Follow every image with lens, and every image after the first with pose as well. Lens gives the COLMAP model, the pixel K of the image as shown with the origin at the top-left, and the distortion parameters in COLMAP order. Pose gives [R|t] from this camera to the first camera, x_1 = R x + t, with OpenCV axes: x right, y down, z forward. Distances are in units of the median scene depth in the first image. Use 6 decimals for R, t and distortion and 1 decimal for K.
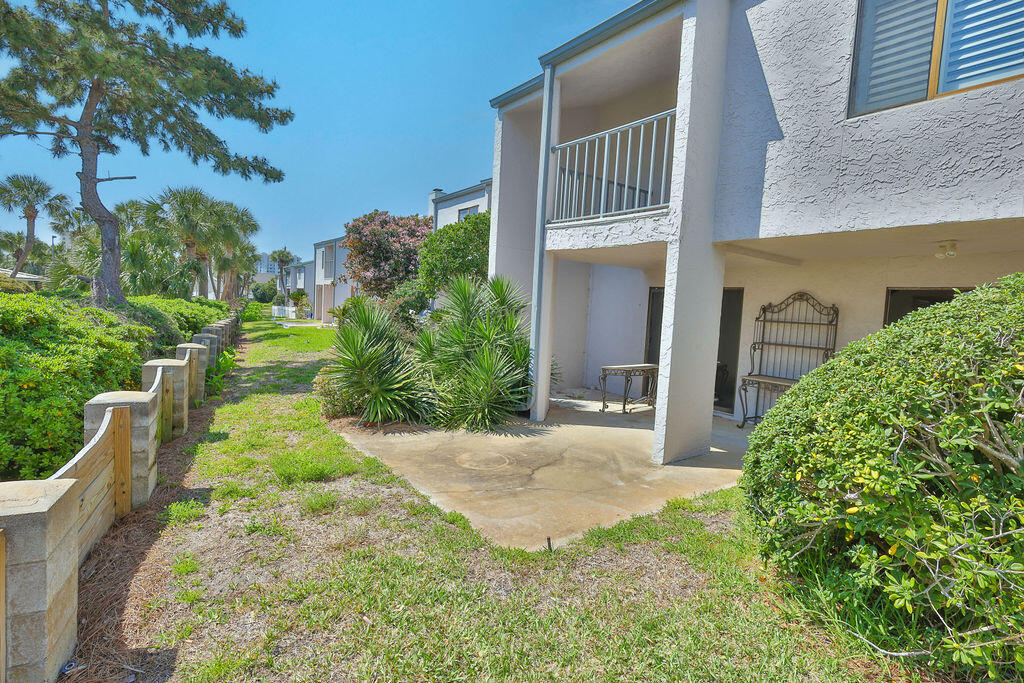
lens RADIAL K [[480.3, 0, 512.9], [0, 480.3, 341.8], [0, 0, 1]] dist [0.000267, -0.000044]
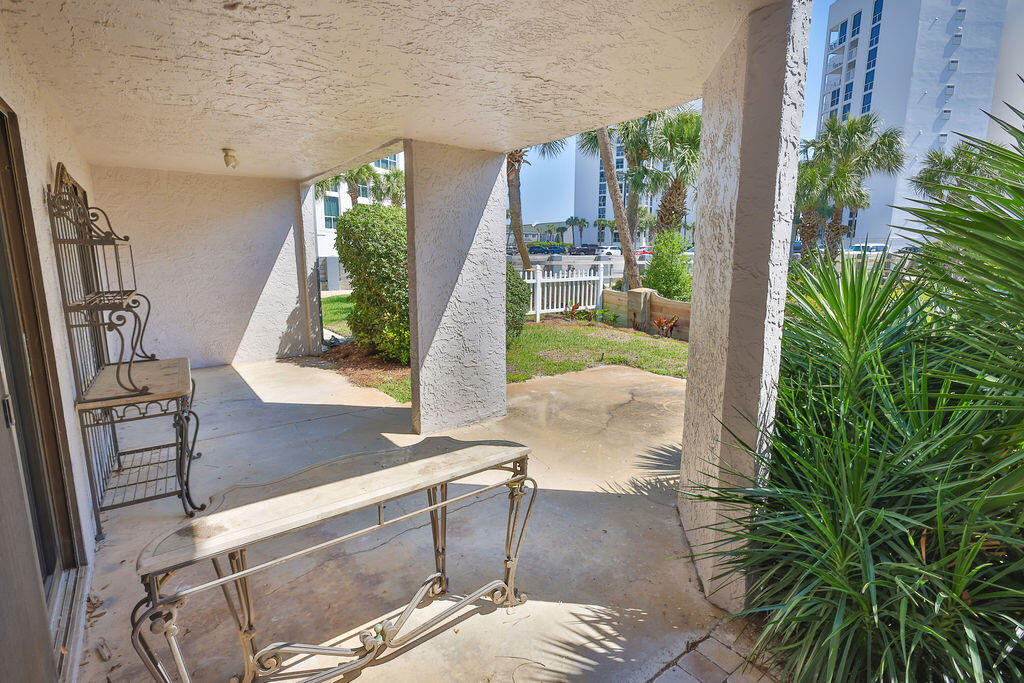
lens RADIAL K [[480.3, 0, 514.8], [0, 480.3, 341.2], [0, 0, 1]] dist [0.000267, -0.000044]
pose [[-0.998523, -0.054175, 0.004103, 0.303884], [-0.051868, 0.973022, 0.224807, -0.079527], [-0.016172, 0.224262, -0.974395, 1.999449]]
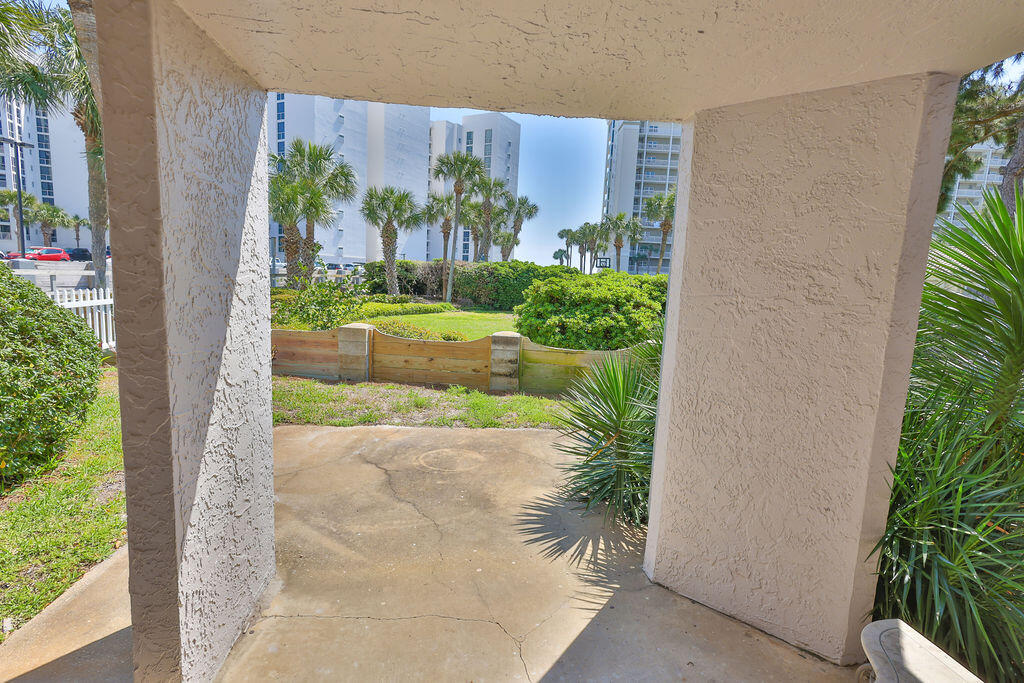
lens RADIAL K [[480.3, 0, 515.9], [0, 480.3, 342.9], [0, 0, 1]] dist [0.000267, -0.000044]
pose [[-0.495898, 0.027958, -0.867931, 0.631916], [-0.133363, 0.985172, 0.107933, -0.060218], [0.858079, 0.169274, -0.484816, 1.546447]]
